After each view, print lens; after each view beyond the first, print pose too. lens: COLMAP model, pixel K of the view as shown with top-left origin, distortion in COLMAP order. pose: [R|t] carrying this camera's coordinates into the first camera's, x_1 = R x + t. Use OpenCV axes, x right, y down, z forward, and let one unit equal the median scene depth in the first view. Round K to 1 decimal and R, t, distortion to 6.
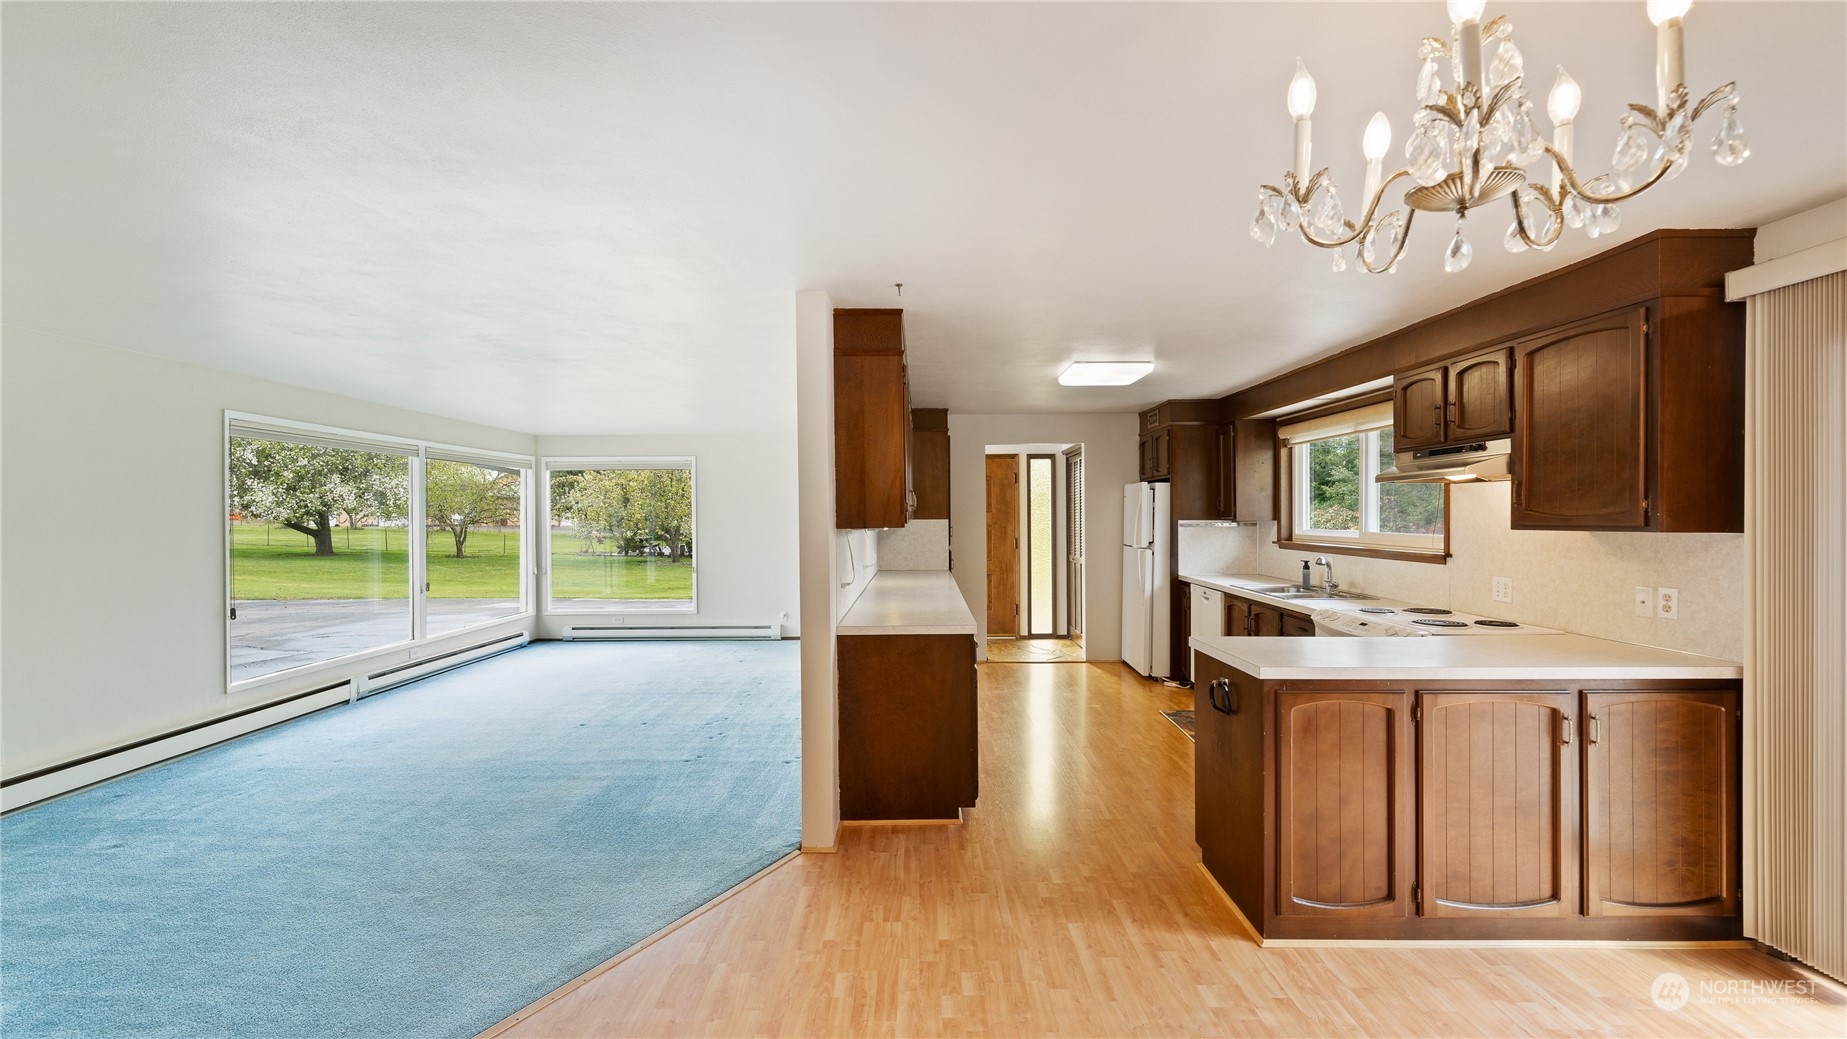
lens RADIAL K [[755.5, 0, 924.0], [0, 755.5, 517.8], [0, 0, 1]] dist [0.001685, -0.001282]
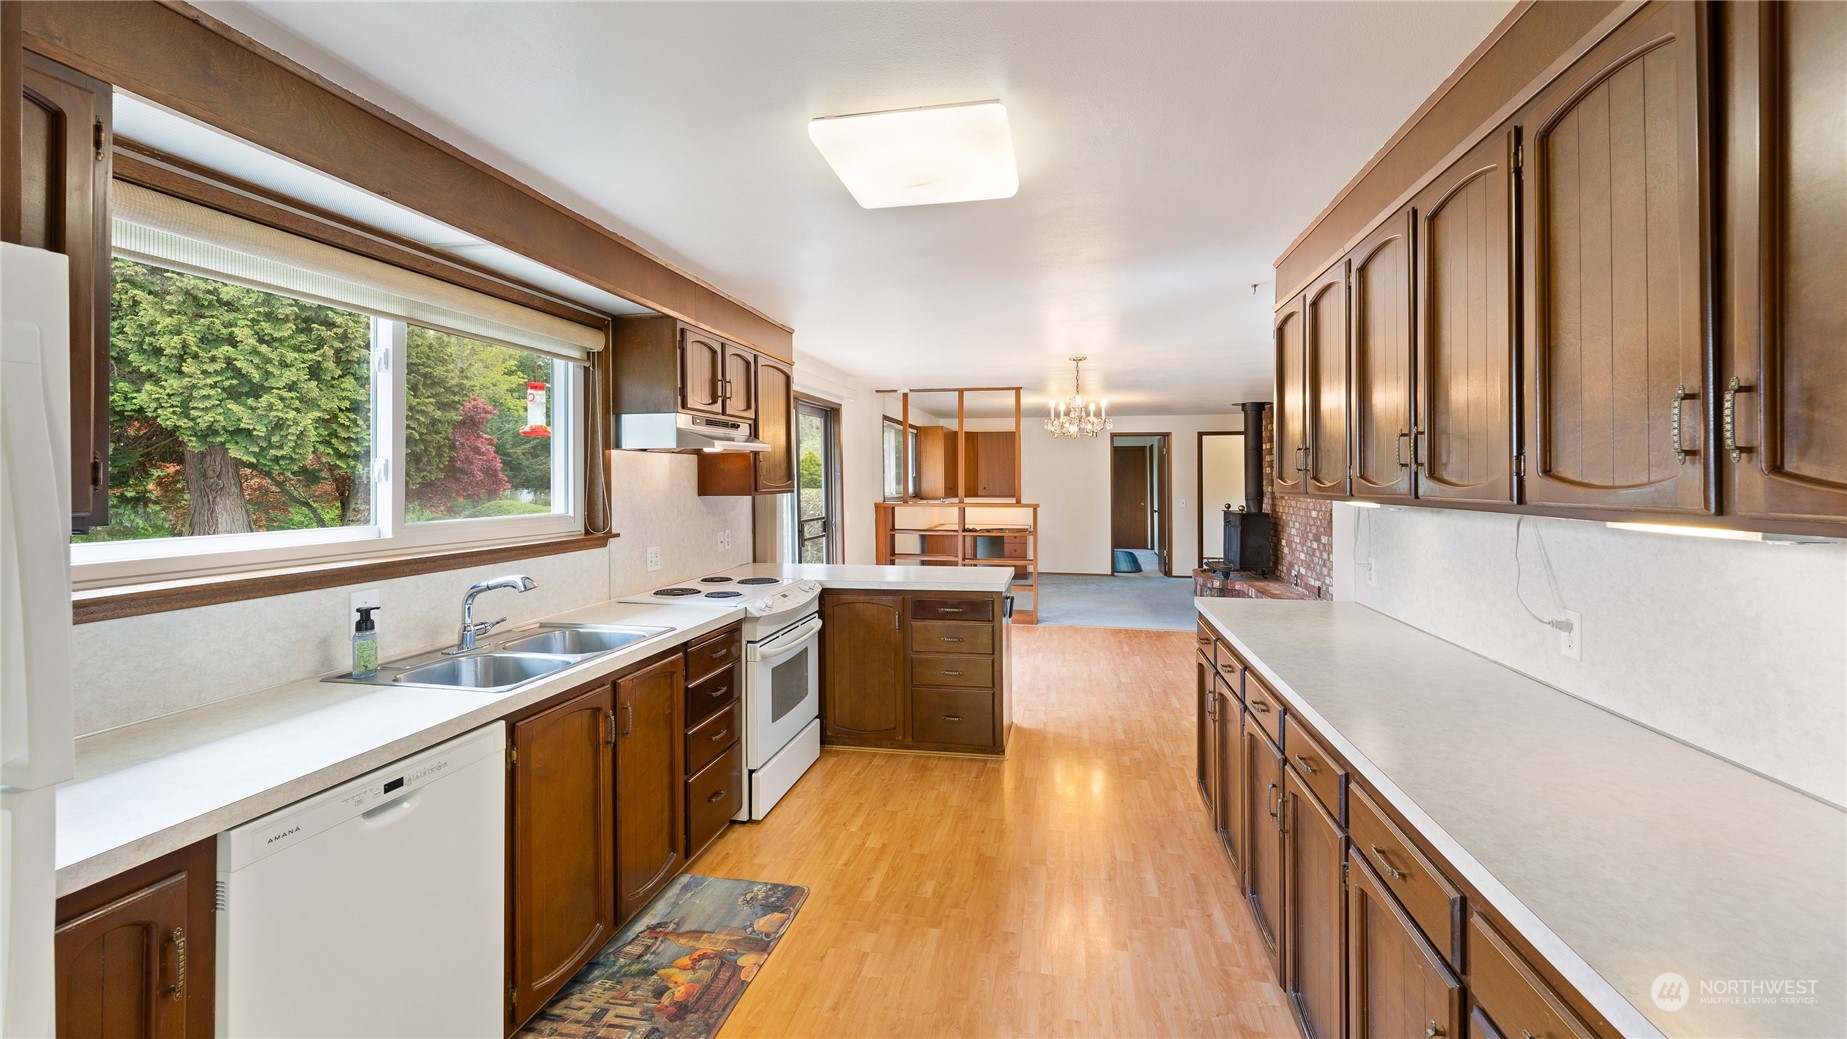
lens RADIAL K [[755.5, 0, 901.5], [0, 755.5, 479.2], [0, 0, 1]] dist [0.001685, -0.001282]
pose [[-0.975452, 0.005310, 0.220149, 0.297095], [0.005554, 0.999984, 0.000489, -0.014233], [-0.220143, 0.001700, -0.975466, 2.672395]]
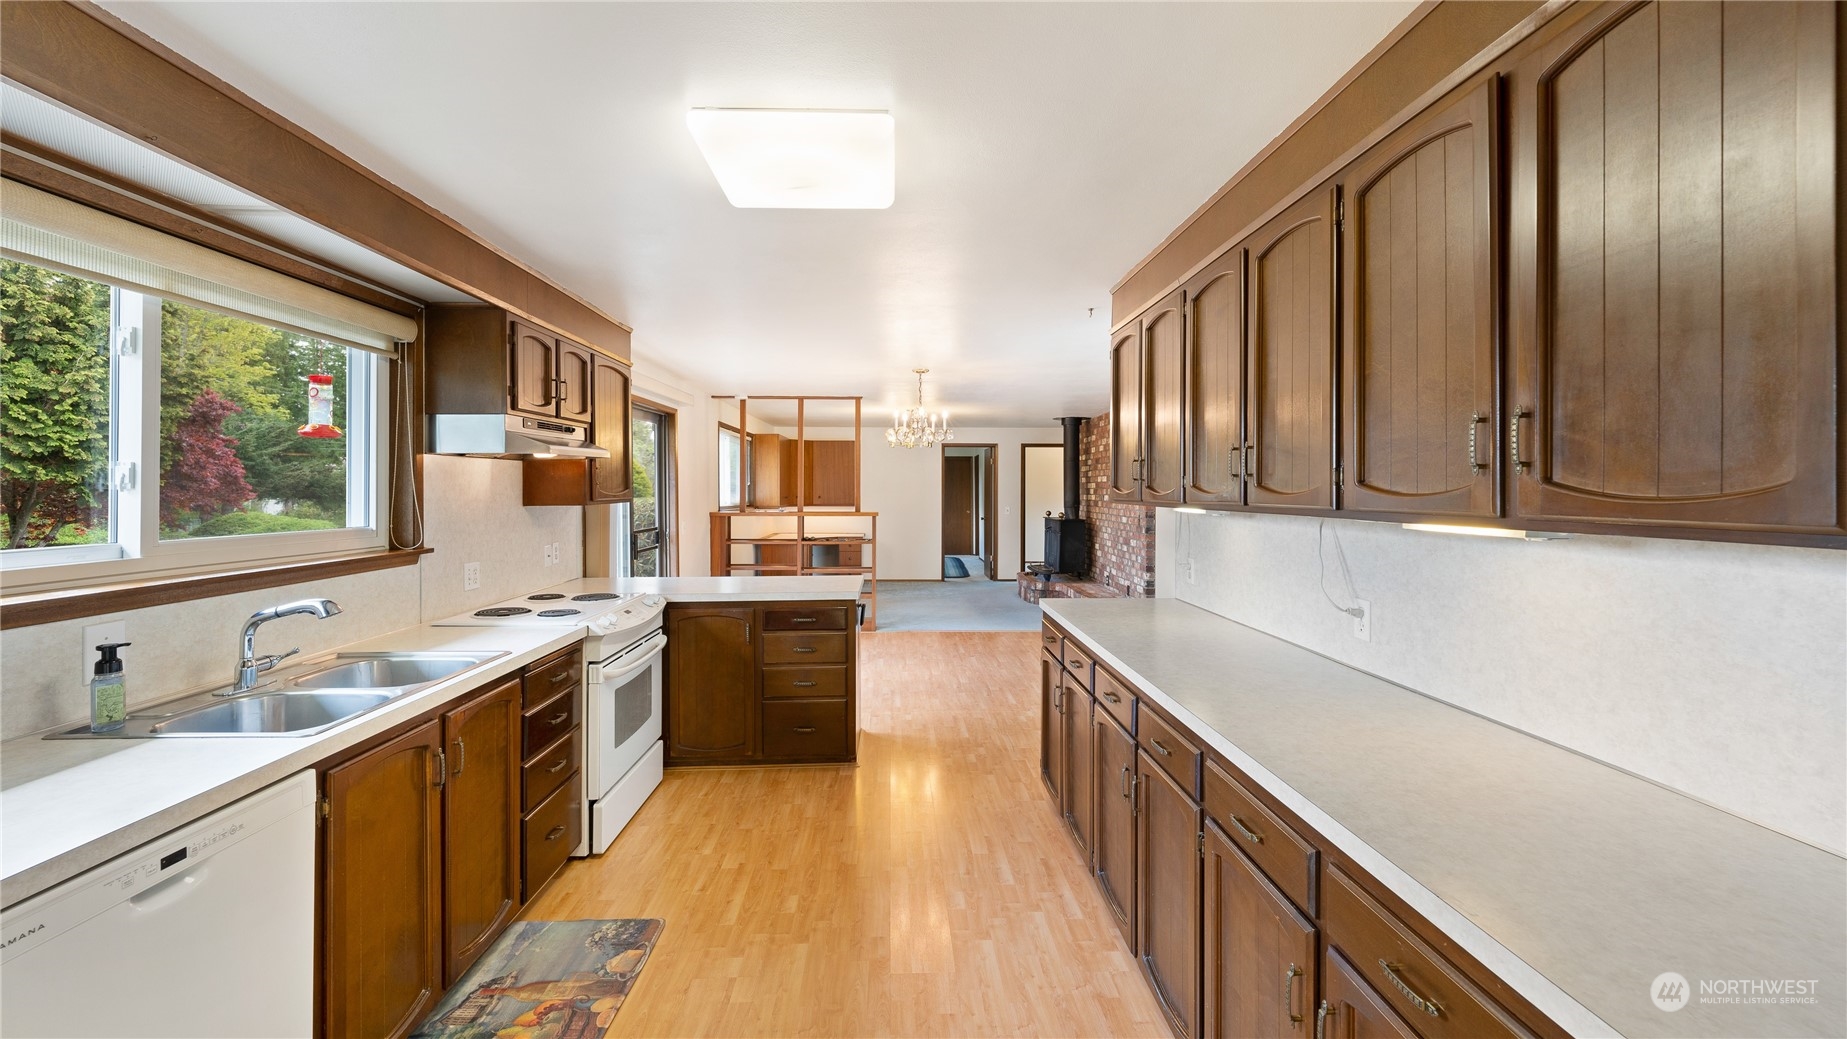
lens RADIAL K [[755.5, 0, 902.9], [0, 755.5, 488.1], [0, 0, 1]] dist [0.001685, -0.001282]
pose [[-0.999952, 0.004240, -0.008844, 0.349098], [0.004225, 0.999990, 0.001714, -0.014055], [0.008851, 0.001677, -0.999959, 2.673901]]
